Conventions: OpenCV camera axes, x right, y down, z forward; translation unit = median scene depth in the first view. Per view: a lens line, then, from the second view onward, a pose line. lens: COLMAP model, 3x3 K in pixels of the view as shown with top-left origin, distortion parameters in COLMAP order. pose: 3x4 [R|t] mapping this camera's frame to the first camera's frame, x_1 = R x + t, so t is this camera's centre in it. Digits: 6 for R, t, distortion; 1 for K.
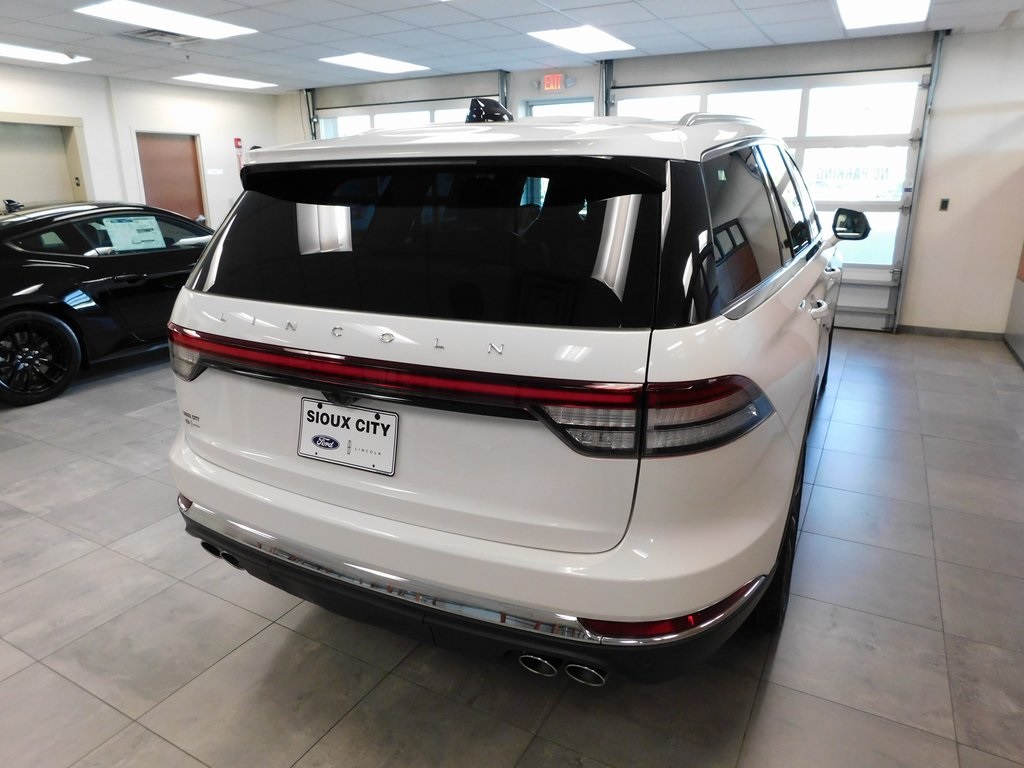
lens RADIAL K [[665.2, 0, 511.8], [0, 665.2, 382.9], [0, 0, 1]] dist [-0.059803, 0.044211]
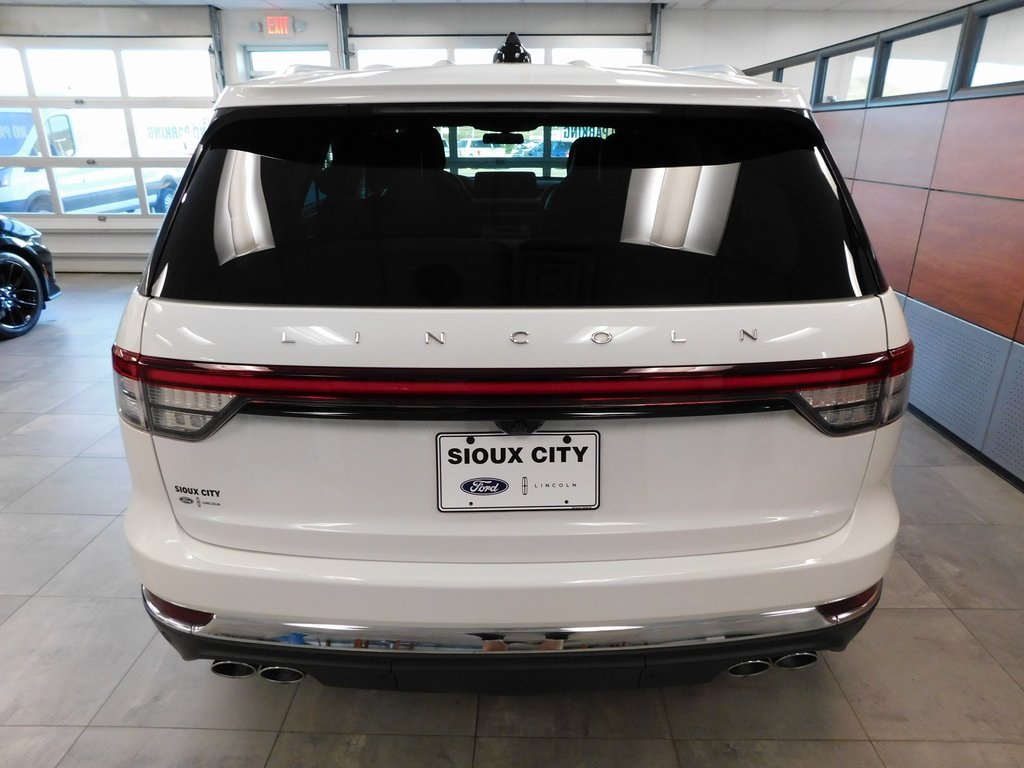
lens RADIAL K [[665.2, 0, 510.1], [0, 665.2, 379.3], [0, 0, 1]] dist [-0.059803, 0.044211]
pose [[0.884970, -0.153147, 0.439744, -0.489835], [0.129747, 0.988067, 0.082996, -0.076617], [-0.447207, -0.016393, 0.894280, 0.271322]]
